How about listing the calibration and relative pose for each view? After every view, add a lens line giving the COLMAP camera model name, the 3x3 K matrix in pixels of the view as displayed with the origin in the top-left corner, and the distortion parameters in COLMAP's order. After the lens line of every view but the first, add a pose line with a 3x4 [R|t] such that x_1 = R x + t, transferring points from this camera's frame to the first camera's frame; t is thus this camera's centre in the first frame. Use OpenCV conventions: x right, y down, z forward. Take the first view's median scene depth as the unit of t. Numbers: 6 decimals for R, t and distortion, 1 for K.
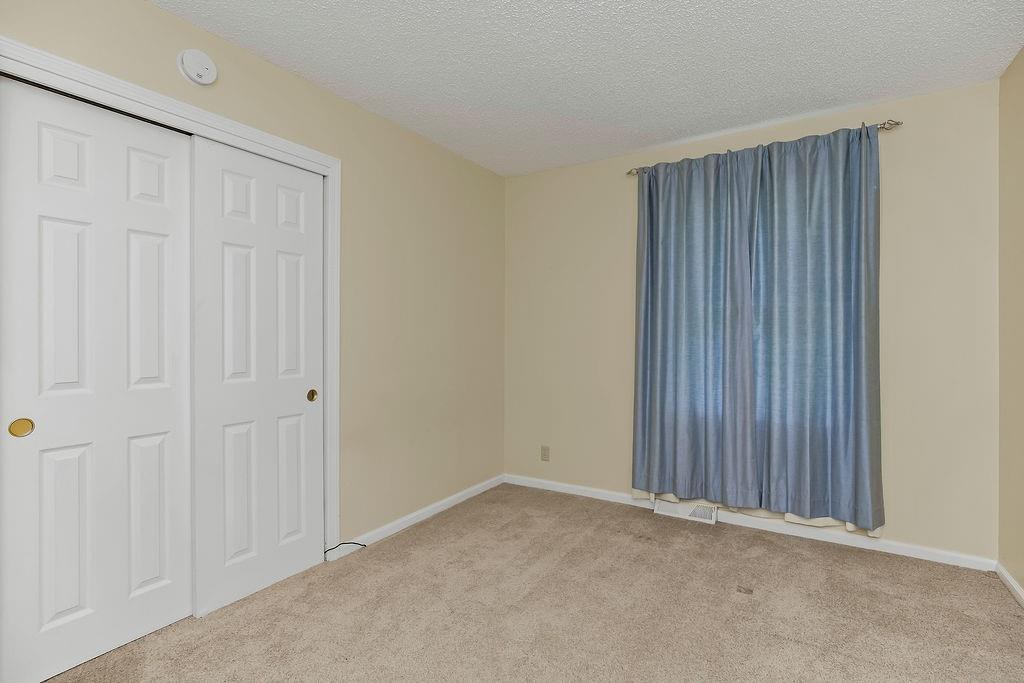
lens RADIAL K [[481.8, 0, 512.2], [0, 481.8, 332.2], [0, 0, 1]] dist [-0.014036, 0.004584]
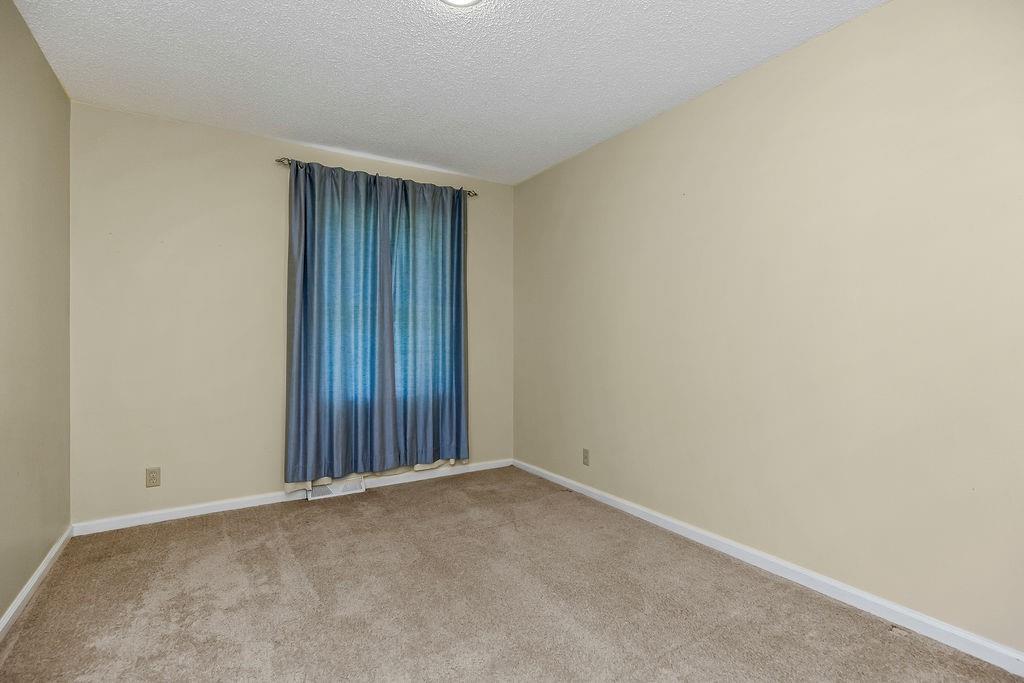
lens RADIAL K [[481.8, 0, 506.5], [0, 481.8, 339.0], [0, 0, 1]] dist [-0.014036, 0.004584]
pose [[0.450543, 0.005375, 0.892738, -0.462656], [-0.006555, 0.999975, -0.002712, 0.031462], [-0.892731, -0.004630, 0.450567, 0.171289]]
